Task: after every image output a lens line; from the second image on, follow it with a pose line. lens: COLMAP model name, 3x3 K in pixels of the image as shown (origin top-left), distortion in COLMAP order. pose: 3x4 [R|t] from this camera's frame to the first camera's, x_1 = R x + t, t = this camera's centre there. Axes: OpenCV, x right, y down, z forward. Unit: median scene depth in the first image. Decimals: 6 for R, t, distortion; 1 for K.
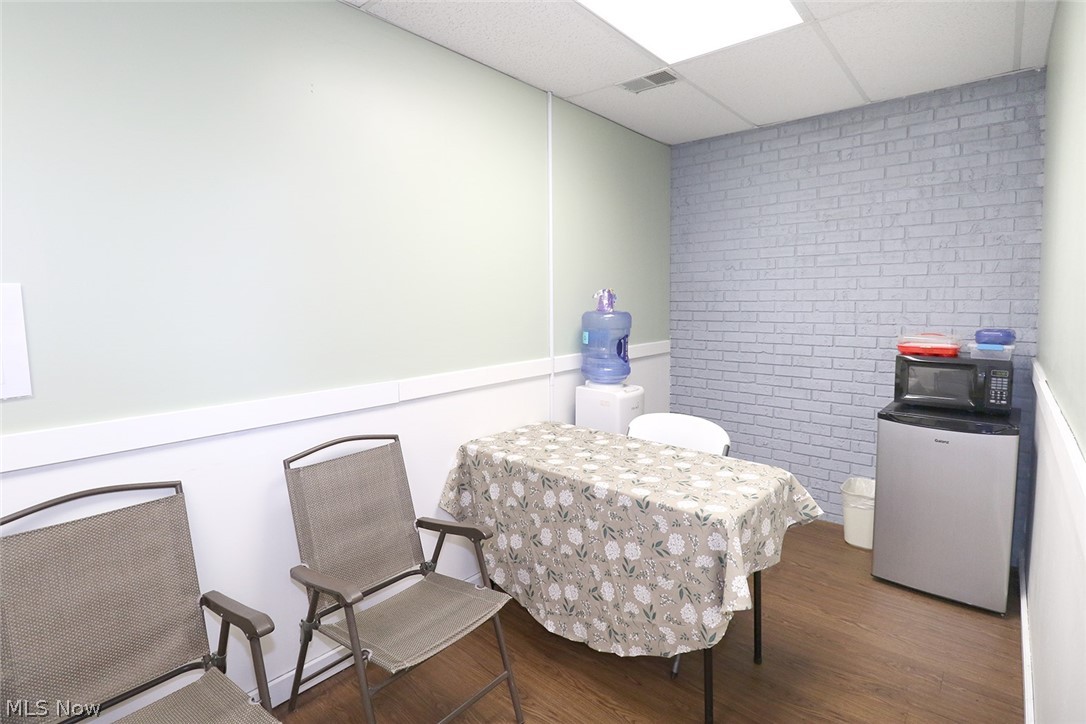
lens RADIAL K [[520.7, 0, 523.6], [0, 520.7, 333.9], [0, 0, 1]] dist [-0.019675, -0.001819]
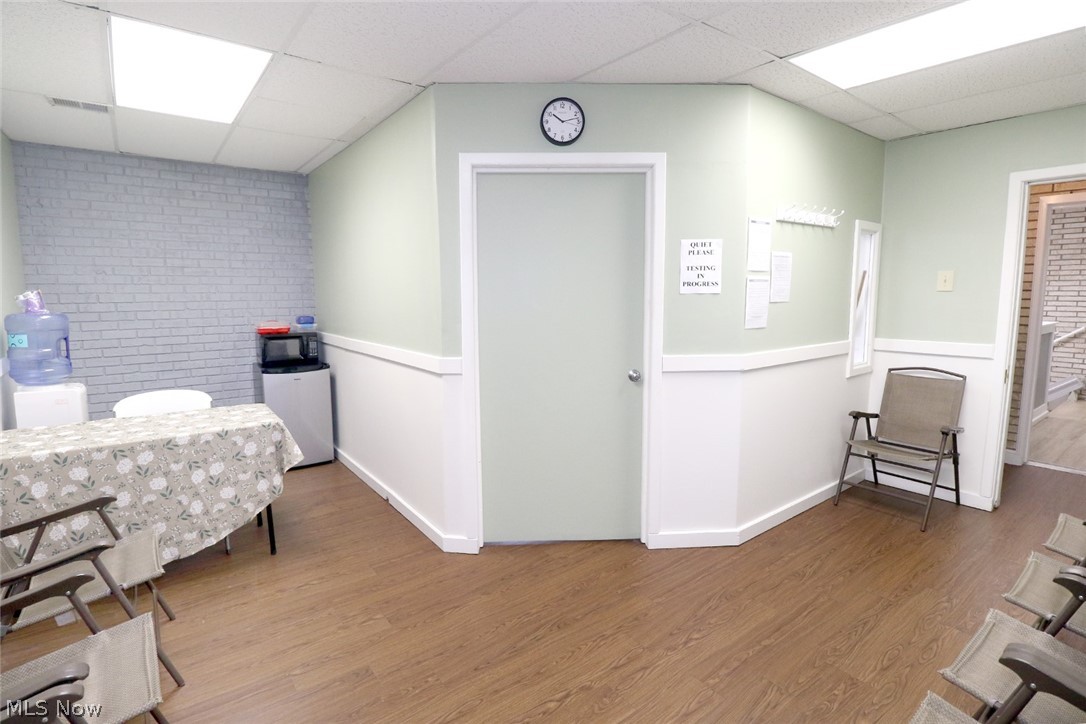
lens RADIAL K [[520.7, 0, 523.6], [0, 520.7, 333.9], [0, 0, 1]] dist [-0.019675, -0.001819]
pose [[0.195253, -0.066508, 0.978495, -0.697342], [0.069088, 0.996152, 0.053922, 0.008073], [-0.978316, 0.057074, 0.199097, -0.124431]]
